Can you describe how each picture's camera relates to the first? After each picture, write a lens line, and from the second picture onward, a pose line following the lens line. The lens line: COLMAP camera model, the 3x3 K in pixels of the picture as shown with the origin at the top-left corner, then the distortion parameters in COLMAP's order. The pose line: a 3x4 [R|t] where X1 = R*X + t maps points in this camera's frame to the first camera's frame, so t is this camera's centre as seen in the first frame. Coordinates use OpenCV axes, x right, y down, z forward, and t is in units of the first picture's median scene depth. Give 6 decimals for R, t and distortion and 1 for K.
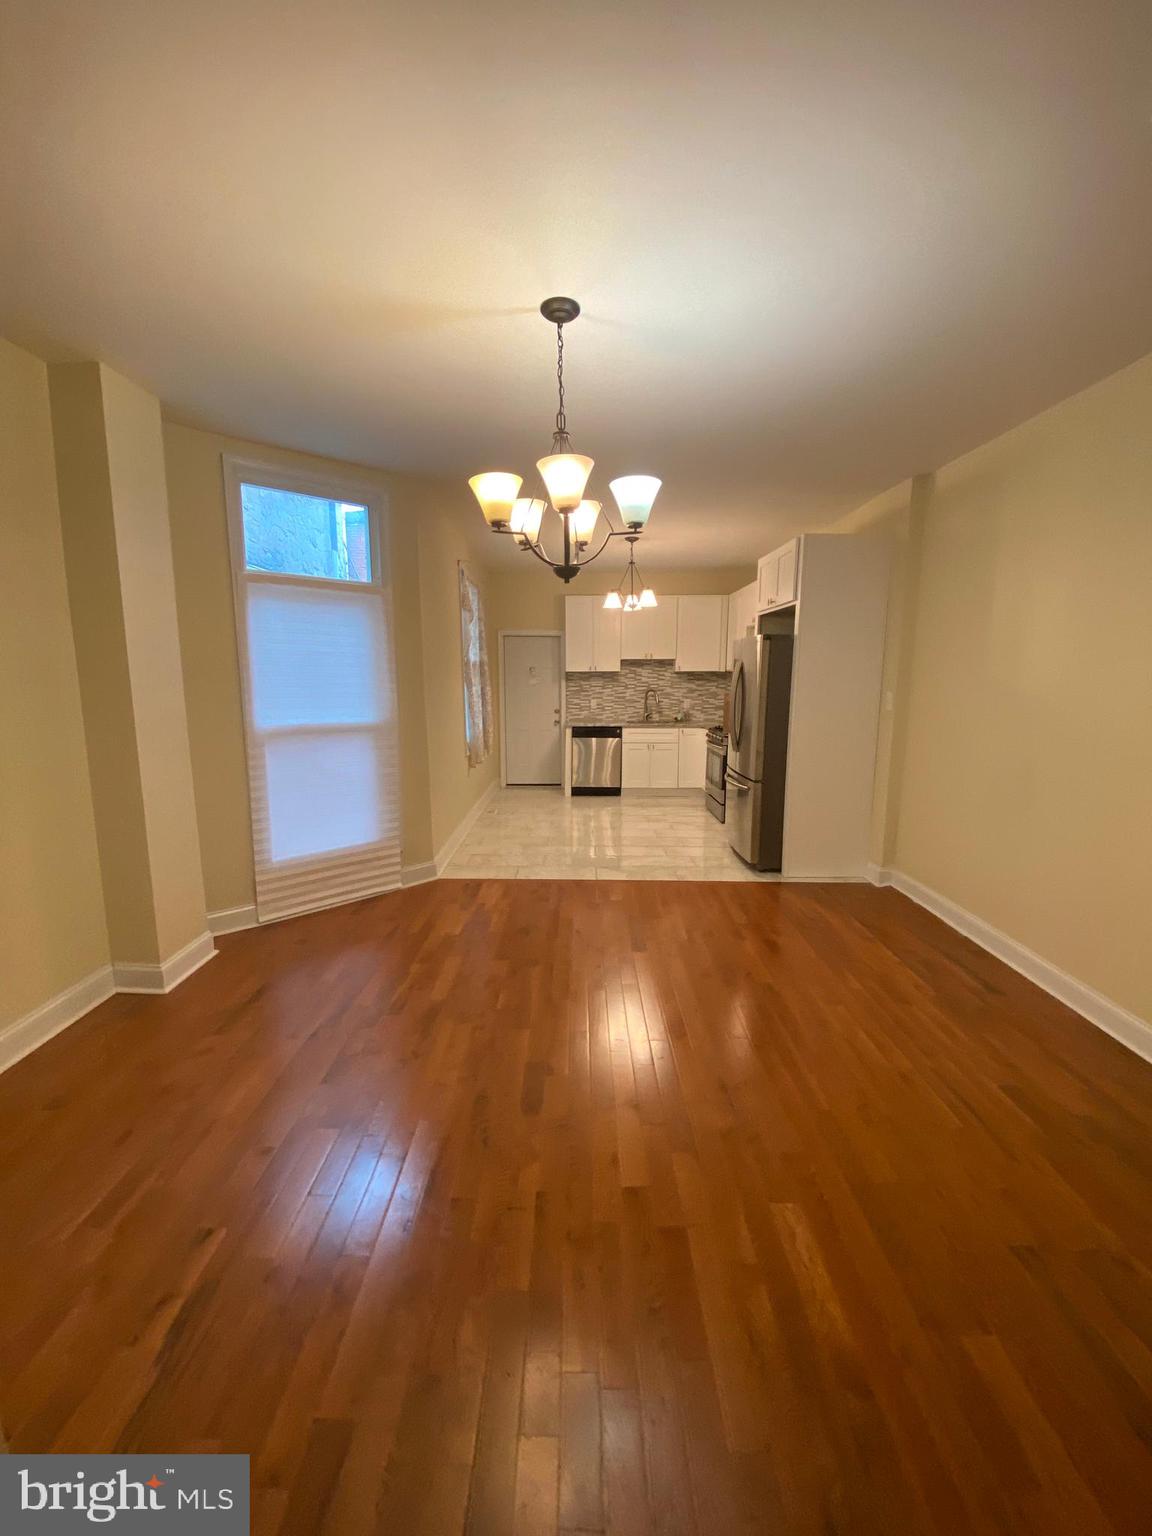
lens RADIAL K [[617.6, 0, 572.6], [0, 617.6, 774.3], [0, 0, 1]] dist [0.006527, -0.013221]
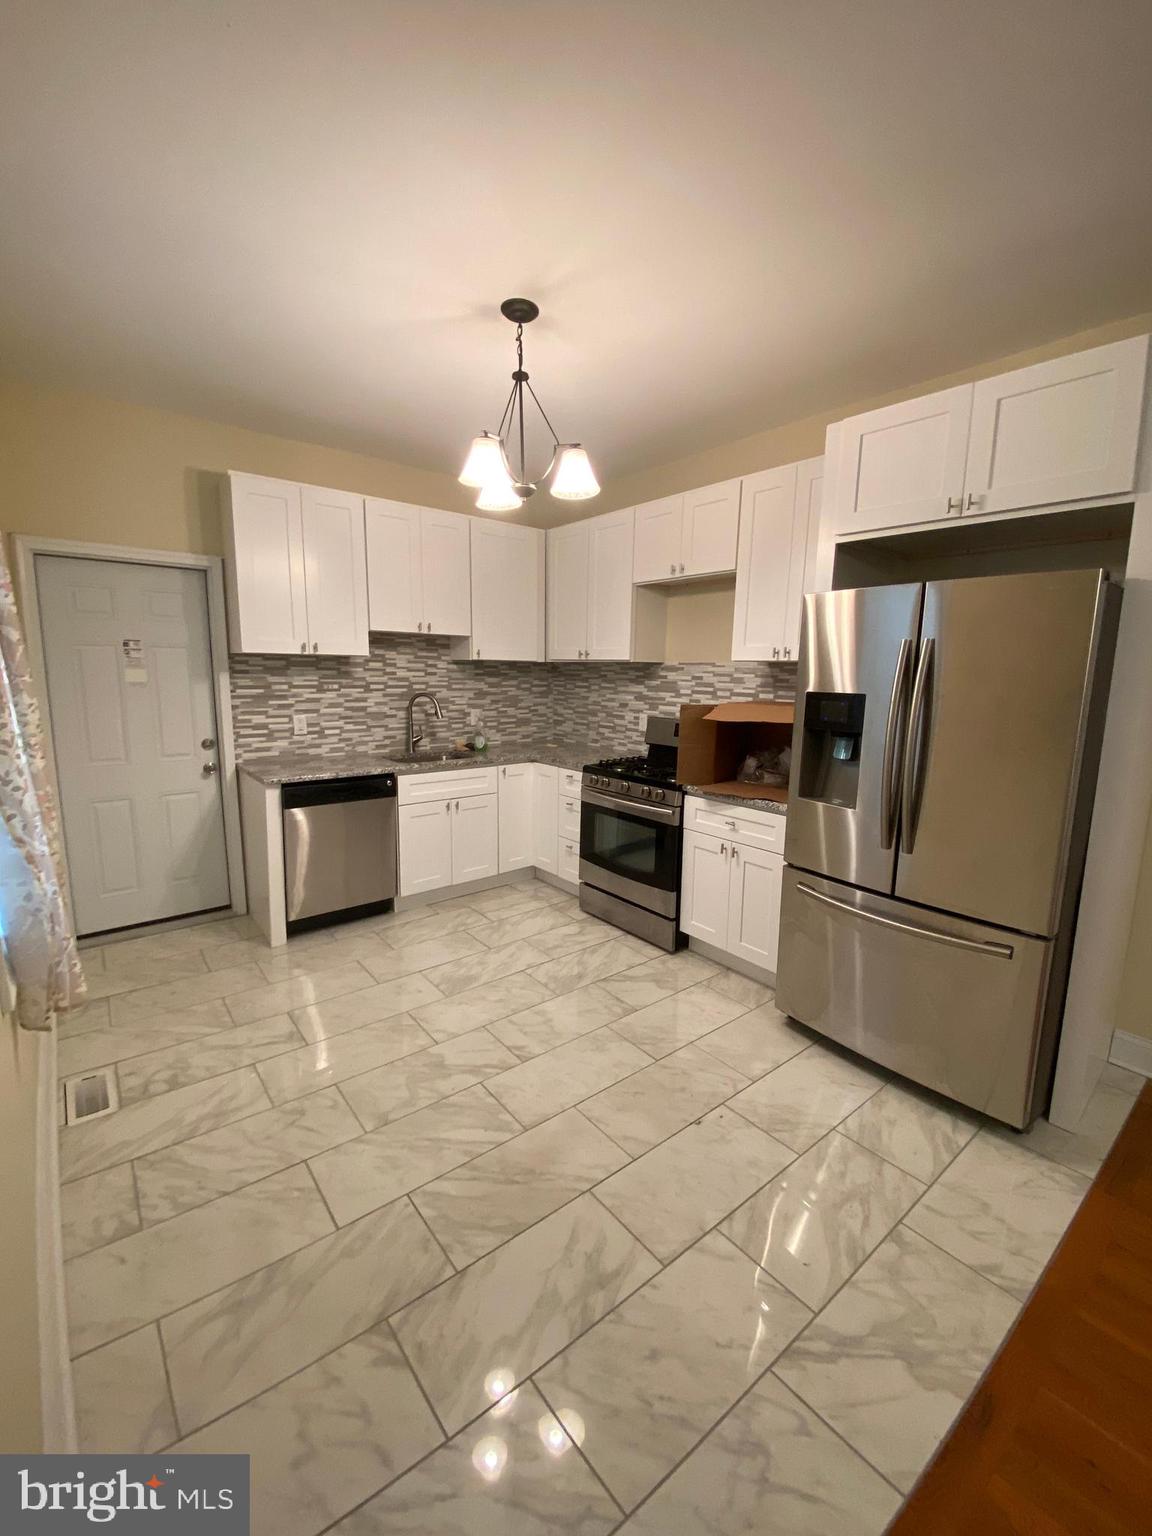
lens RADIAL K [[617.6, 0, 577.9], [0, 617.6, 768.0], [0, 0, 1]] dist [0.006527, -0.013221]
pose [[0.768865, -0.085581, 0.633658, -0.108485], [0.084260, 0.995921, 0.032268, -0.081043], [-0.633835, 0.028582, 0.772940, 0.522460]]
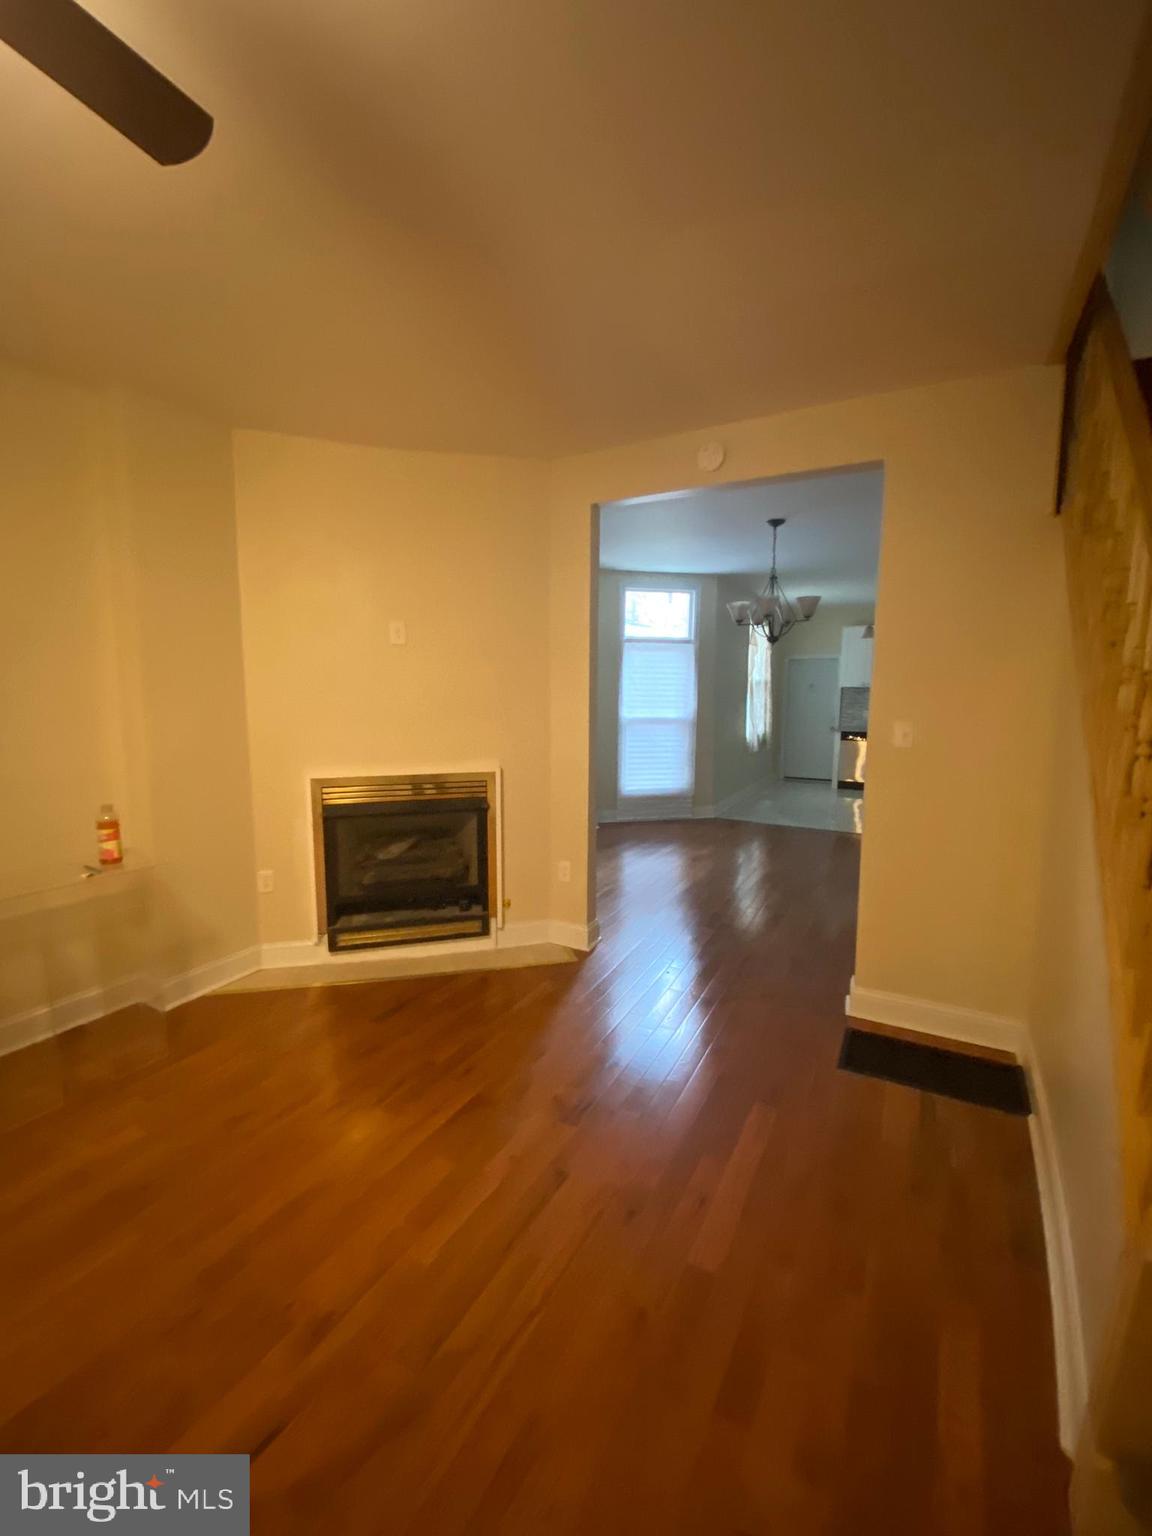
lens RADIAL K [[617.6, 0, 564.3], [0, 617.6, 773.5], [0, 0, 1]] dist [0.006527, -0.013221]
pose [[0.870887, 0.061623, -0.487604, 0.123129], [-0.076221, 0.997039, -0.010130, 0.059801], [0.485536, 0.045988, 0.873006, -0.341552]]
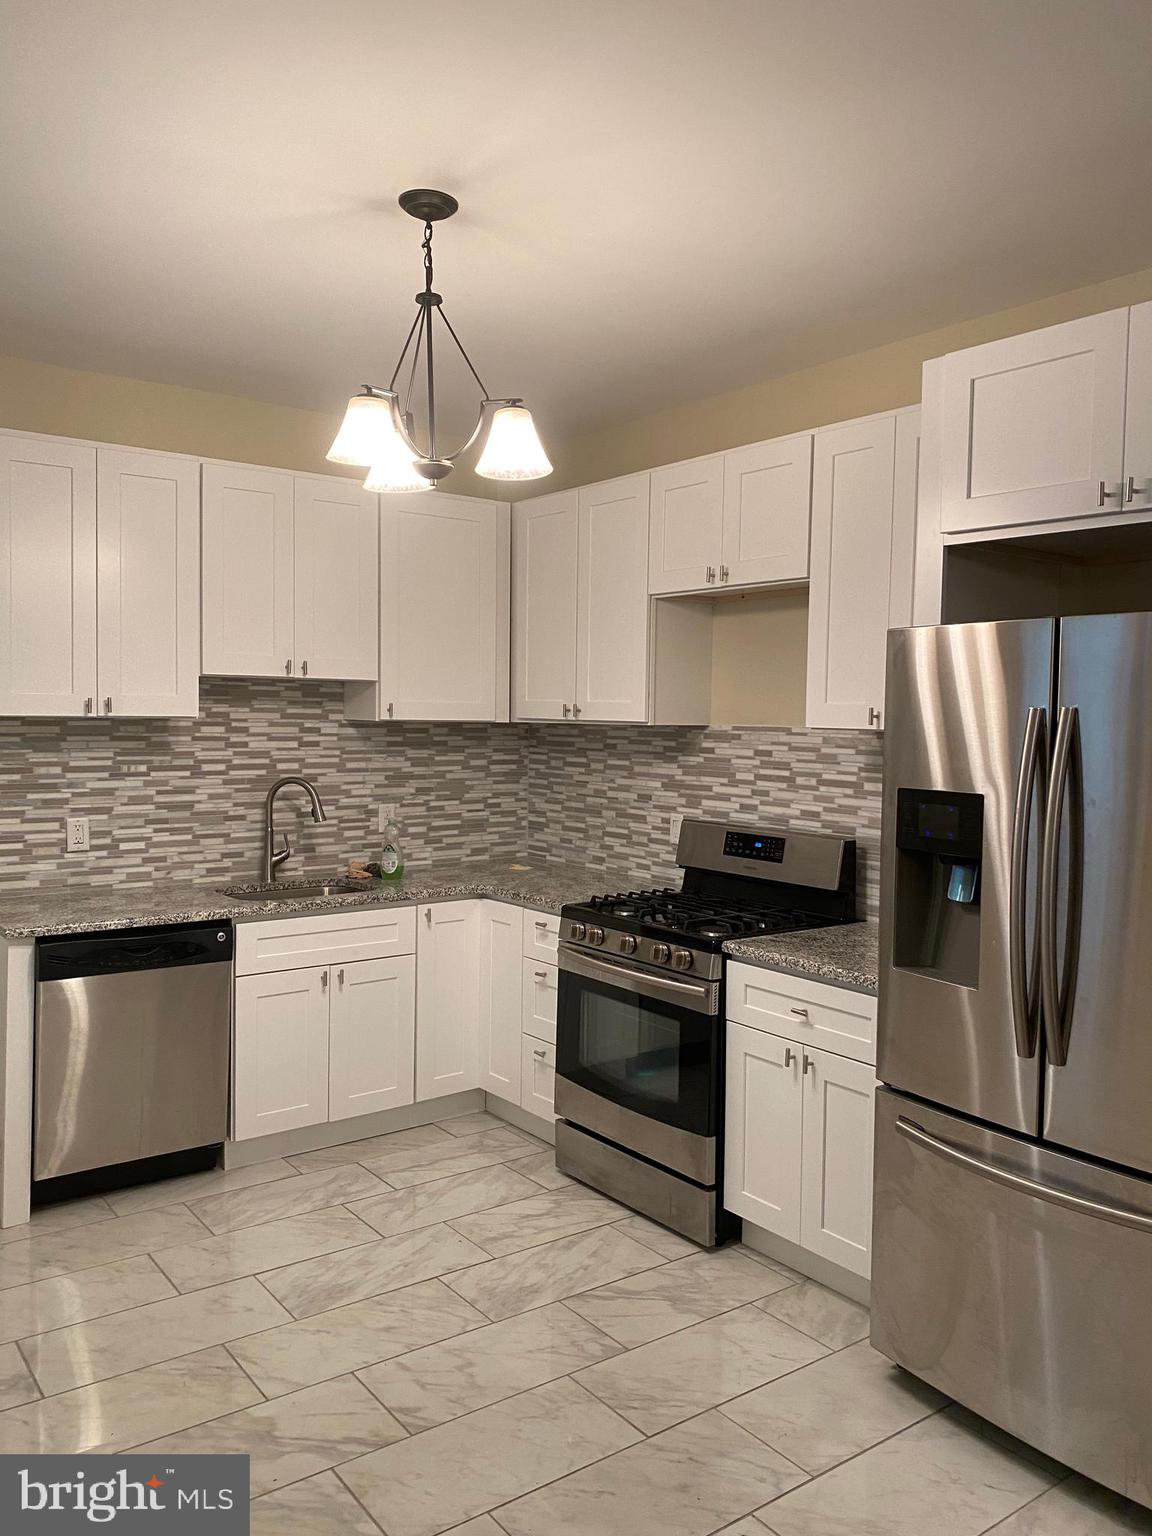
lens RADIAL K [[1174.1, 0, 584.5], [0, 1174.1, 758.9], [0, 0, 1]] dist [0.013995, -0.032752]
pose [[0.792505, -0.009395, 0.609793, -0.109727], [0.081864, 0.992471, -0.091102, -0.083751], [-0.604346, 0.122119, 0.787308, 0.467690]]
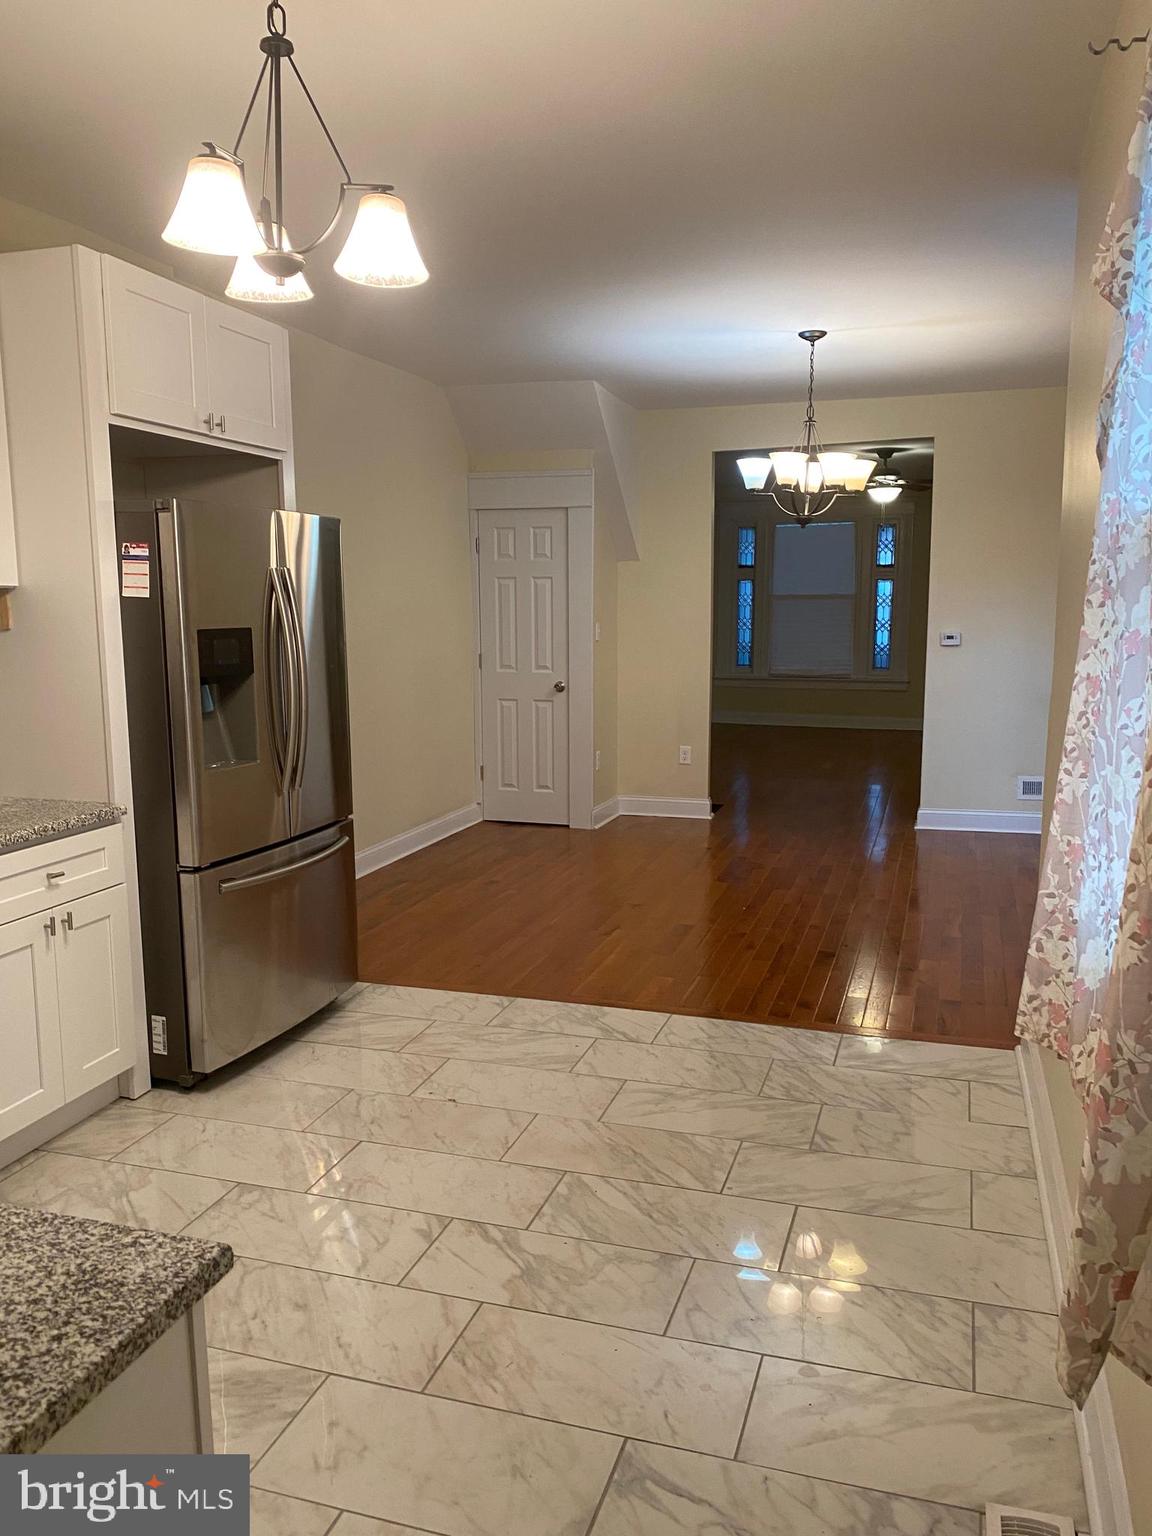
lens RADIAL K [[1174.1, 0, 569.7], [0, 1174.1, 772.0], [0, 0, 1]] dist [0.013995, -0.032752]
pose [[-0.951778, -0.035605, 0.304715, -0.091938], [0.059860, 0.952600, 0.298279, -0.171082], [-0.300891, 0.302136, -0.904532, 1.056271]]
